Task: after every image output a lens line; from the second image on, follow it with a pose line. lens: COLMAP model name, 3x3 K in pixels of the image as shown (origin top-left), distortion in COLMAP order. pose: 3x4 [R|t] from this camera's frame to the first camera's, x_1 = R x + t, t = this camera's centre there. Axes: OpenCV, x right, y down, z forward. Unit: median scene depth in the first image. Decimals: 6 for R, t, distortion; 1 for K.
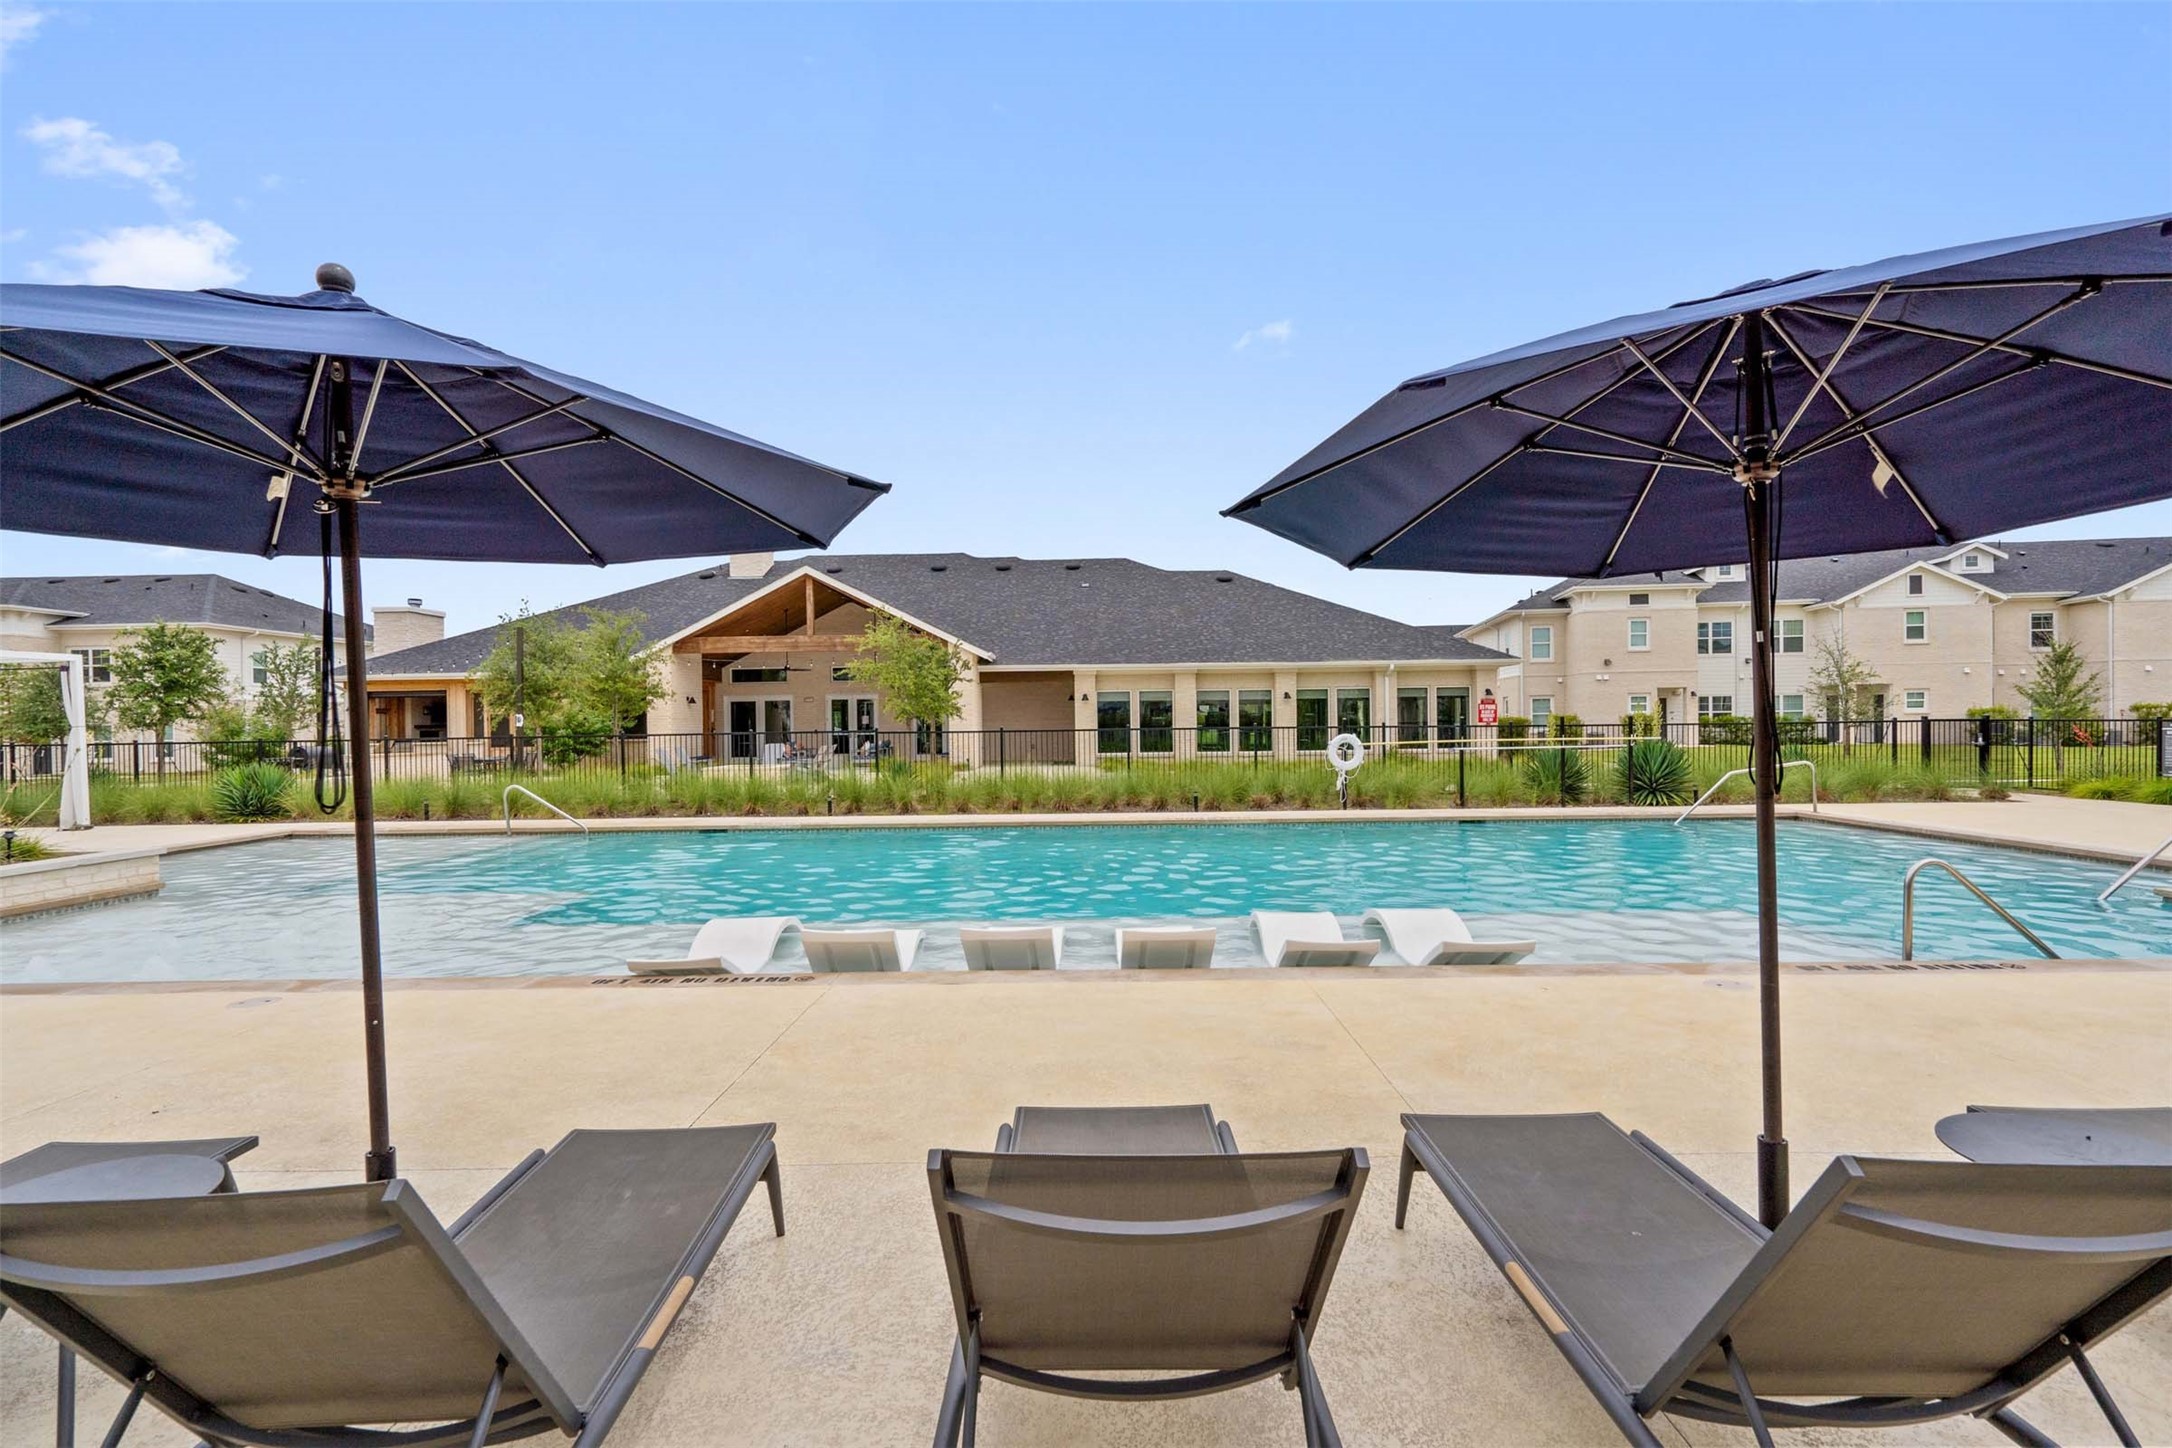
lens RADIAL K [[1004.6, 0, 1089.0], [0, 1004.6, 720.6], [0, 0, 1]] dist [0.003216, 0.000356]
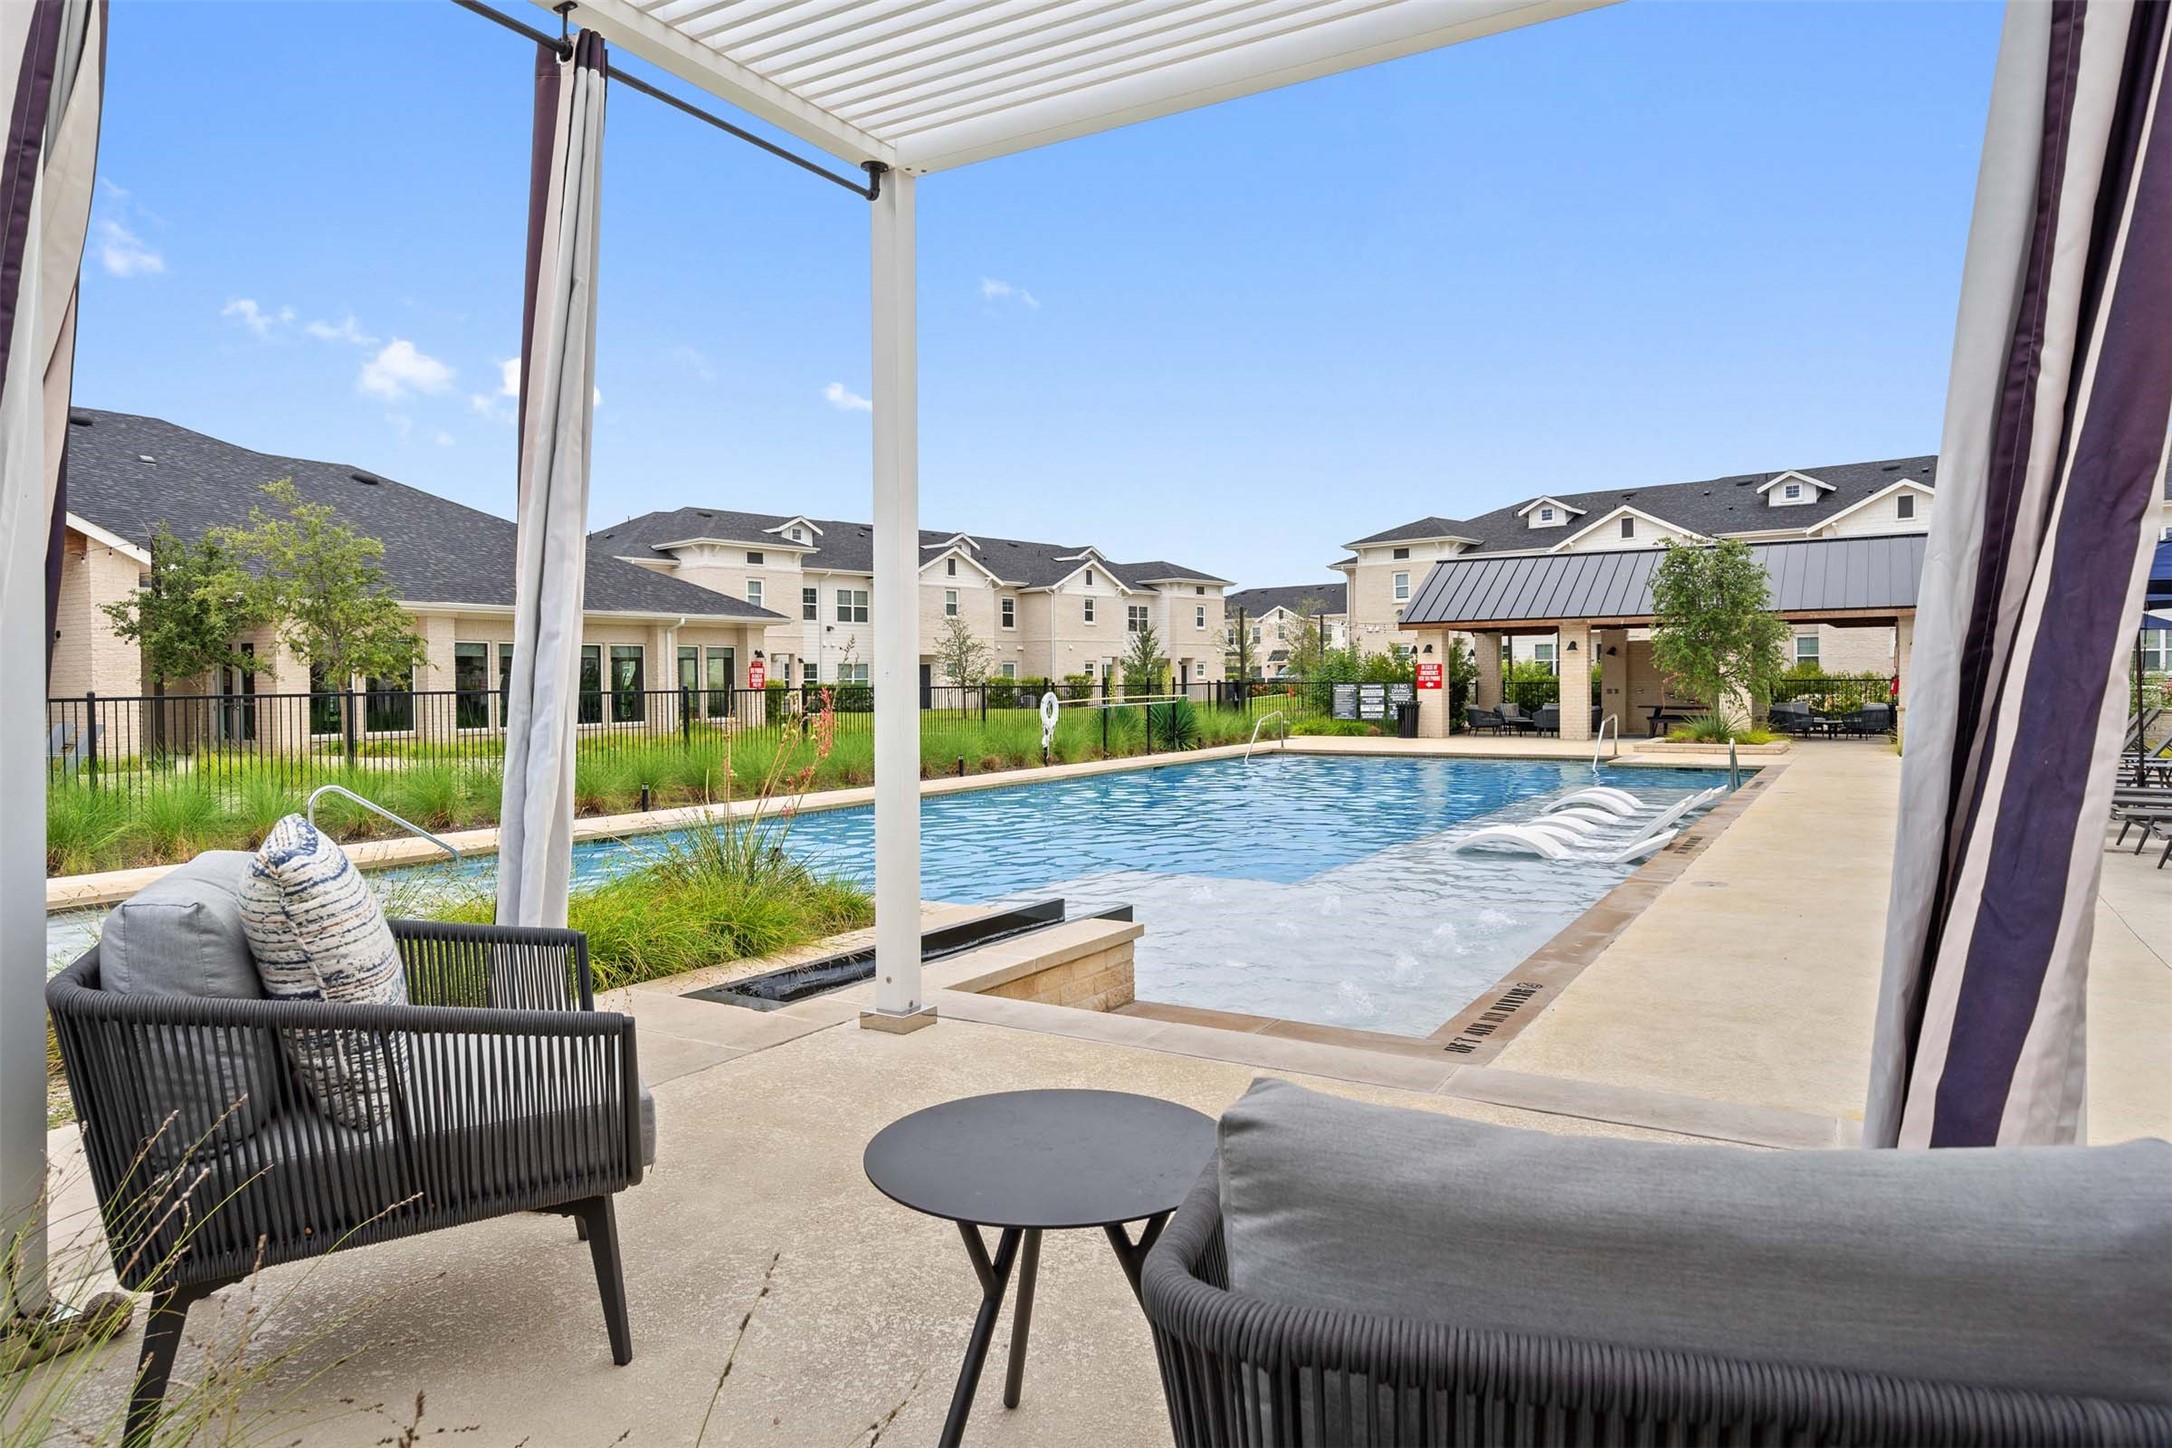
lens RADIAL K [[1328.6, 0, 1086.8], [0, 1328.6, 714.4], [0, 0, 1]] dist [0.009477, 0.000579]
pose [[0.512825, -0.015960, 0.858345, -0.472558], [0.003482, 0.999858, 0.016511, 0.007127], [-0.858486, -0.005479, 0.512807, 0.133190]]
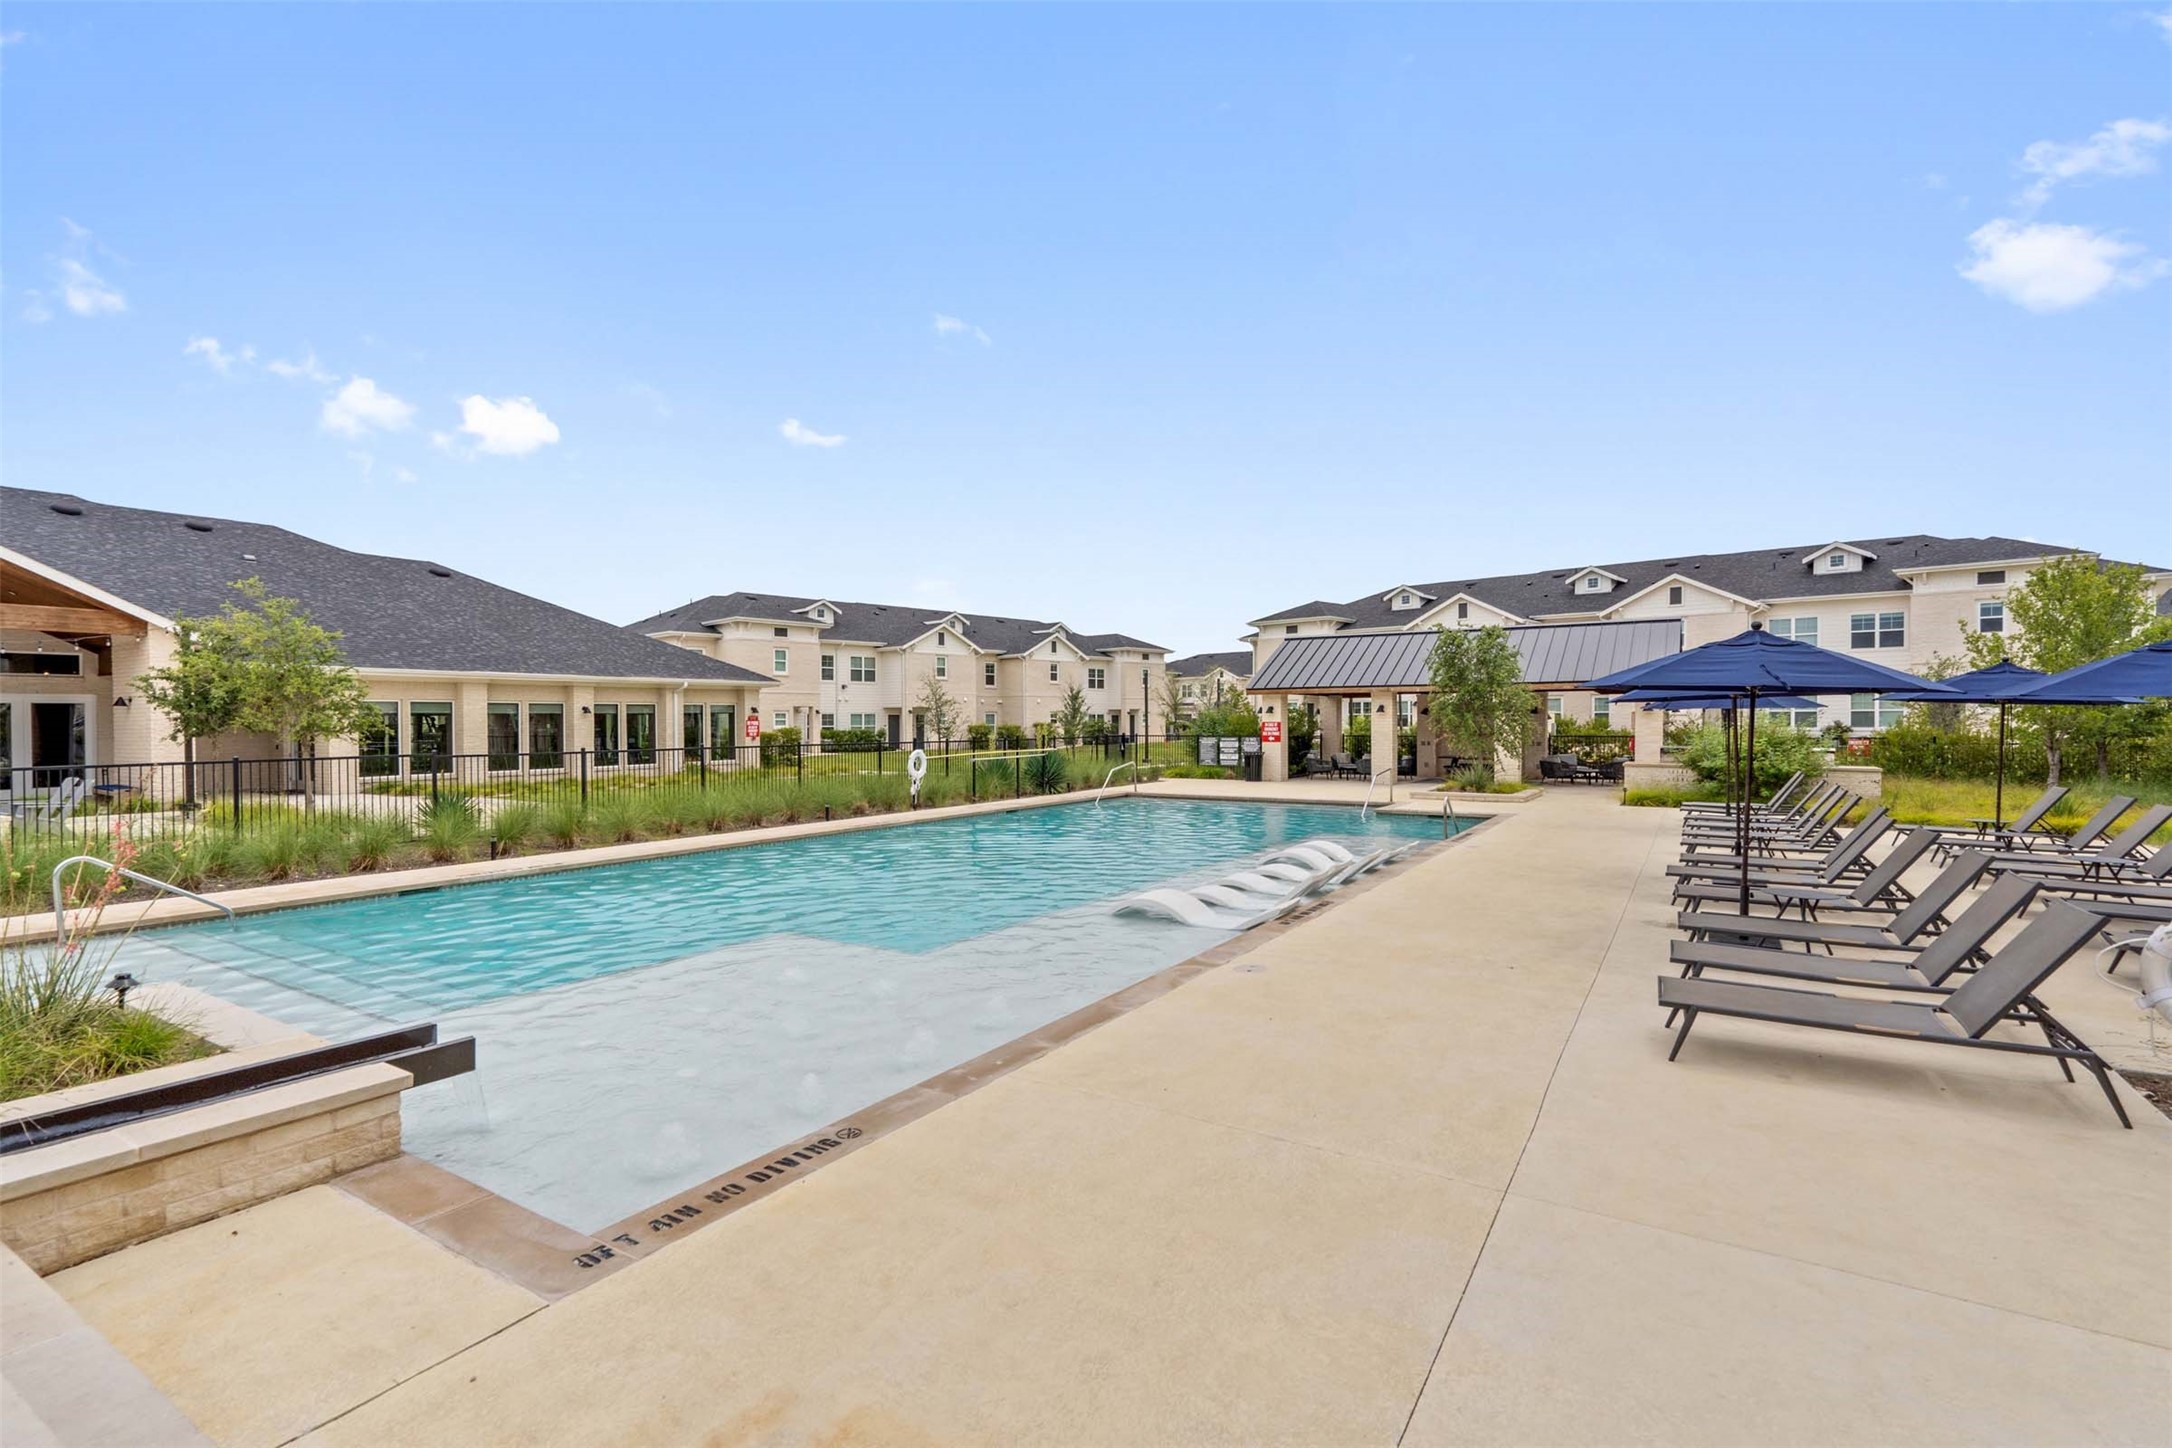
lens RADIAL K [[1004.6, 0, 1084.8], [0, 1004.6, 731.6], [0, 0, 1]] dist [0.003216, 0.000356]
pose [[0.528239, -0.001496, 0.849095, -0.373115], [-0.001172, 0.999996, 0.002491, -0.006790], [-0.849095, -0.002311, 0.528235, 0.073497]]
